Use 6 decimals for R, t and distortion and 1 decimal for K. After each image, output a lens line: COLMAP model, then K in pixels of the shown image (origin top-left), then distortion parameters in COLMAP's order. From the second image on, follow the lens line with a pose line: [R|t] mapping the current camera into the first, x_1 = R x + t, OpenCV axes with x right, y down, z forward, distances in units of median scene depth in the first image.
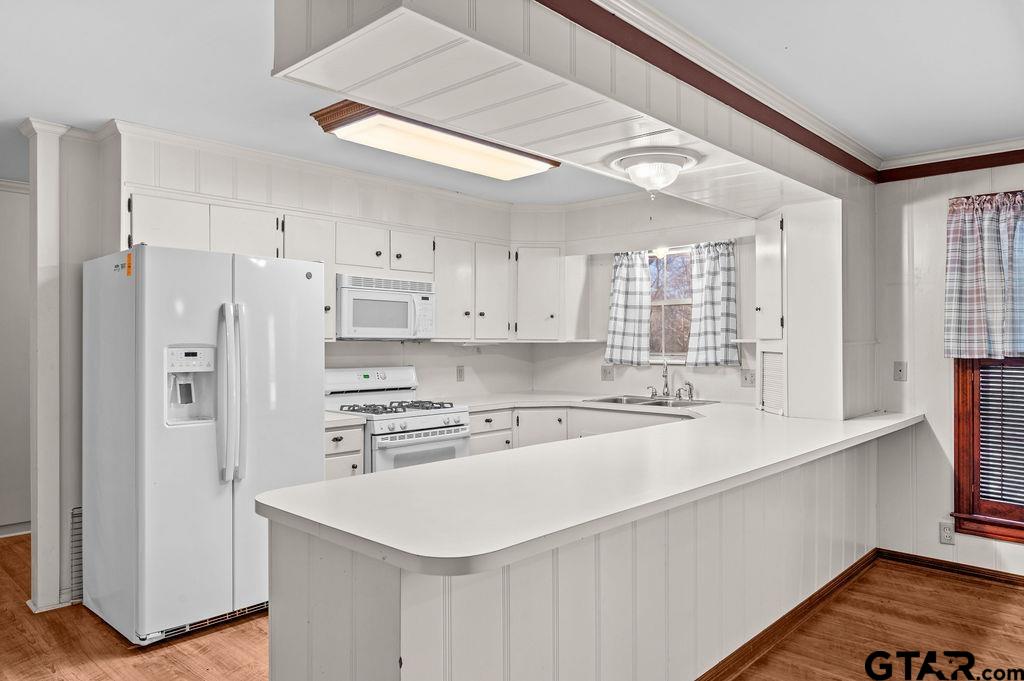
lens RADIAL K [[684.8, 0, 514.8], [0, 684.8, 338.8], [0, 0, 1]] dist [-0.001867, 0.001202]
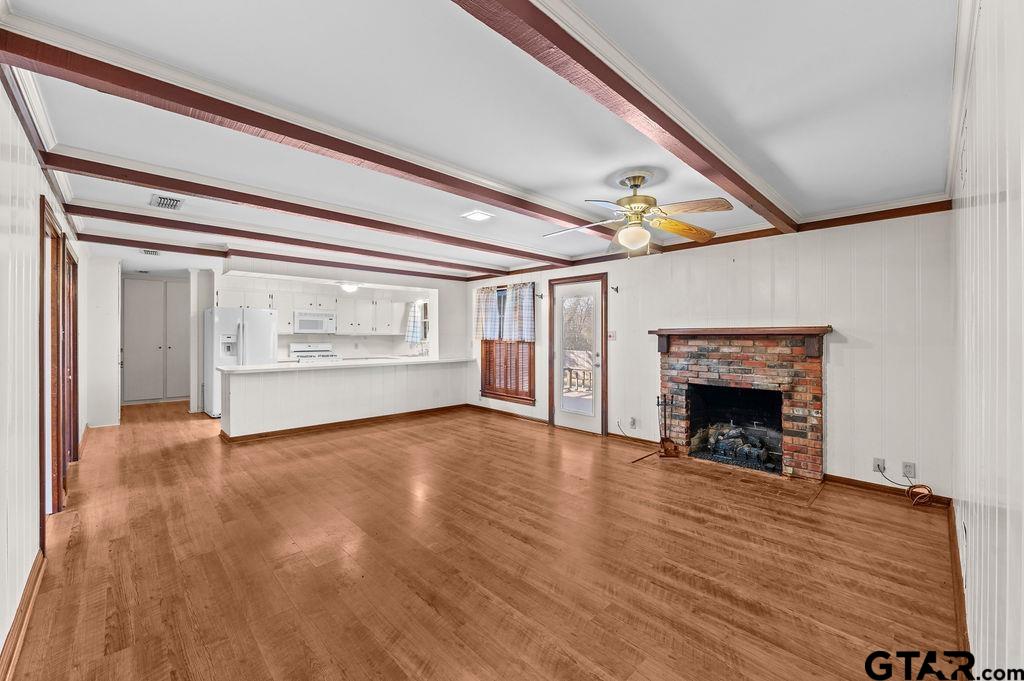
lens RADIAL K [[411.5, 0, 515.8], [0, 411.5, 333.9], [0, 0, 1]] dist [-0.009132, -0.000350]
pose [[0.998933, 0.002953, -0.046095, 0.924312], [-0.002952, 0.999996, 0.000103, 0.000337], [0.046095, 0.000033, 0.998937, -0.875974]]
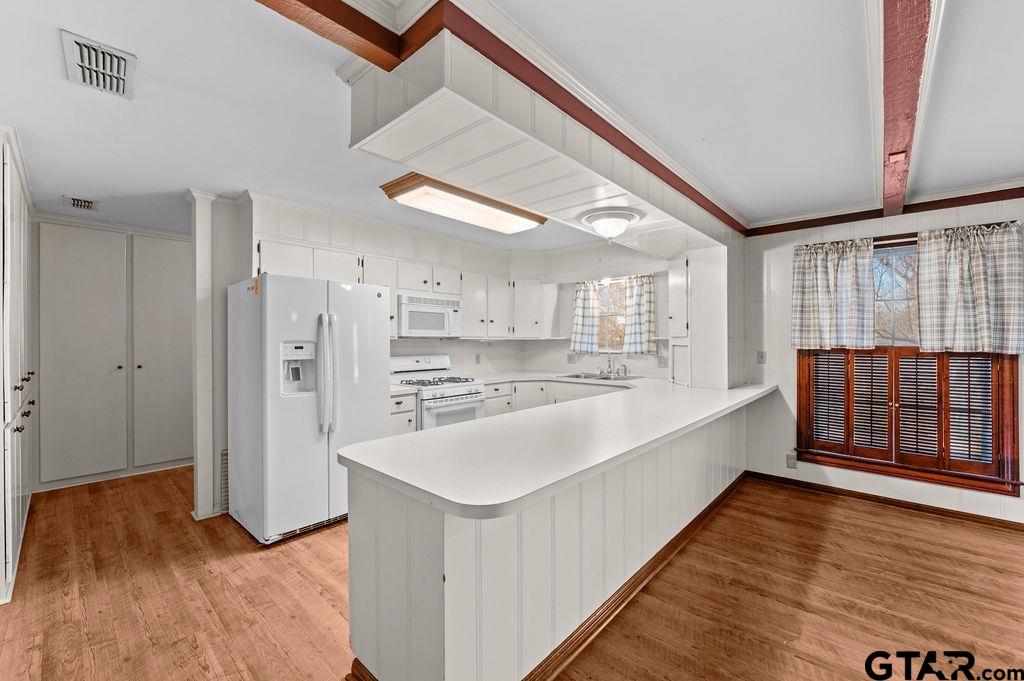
lens RADIAL K [[411.5, 0, 515.5], [0, 411.5, 338.9], [0, 0, 1]] dist [-0.009132, -0.000350]
pose [[0.999797, -0.001373, 0.020085, -0.018215], [0.001295, 0.999992, 0.003887, 0.000789], [-0.020090, -0.003860, 0.999791, 0.084759]]
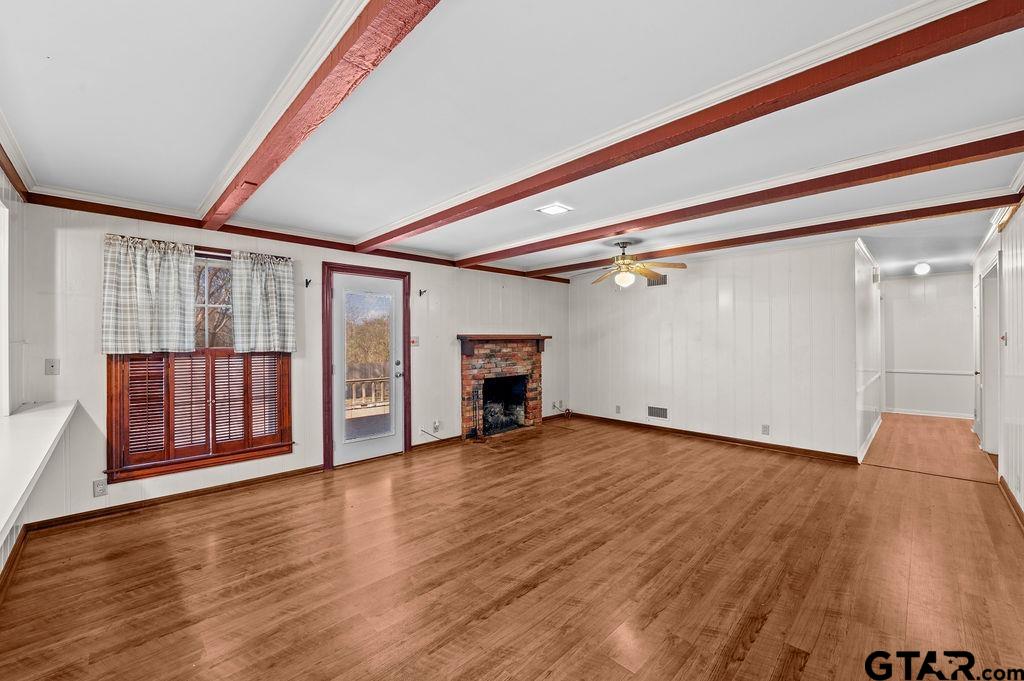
lens RADIAL K [[411.5, 0, 518.3], [0, 411.5, 338.6], [0, 0, 1]] dist [-0.009132, -0.000350]
pose [[0.026898, 0.002133, 0.999636, -0.134565], [0.000855, 0.999997, -0.002156, 0.000700], [-0.999638, 0.000912, 0.026896, 0.188577]]
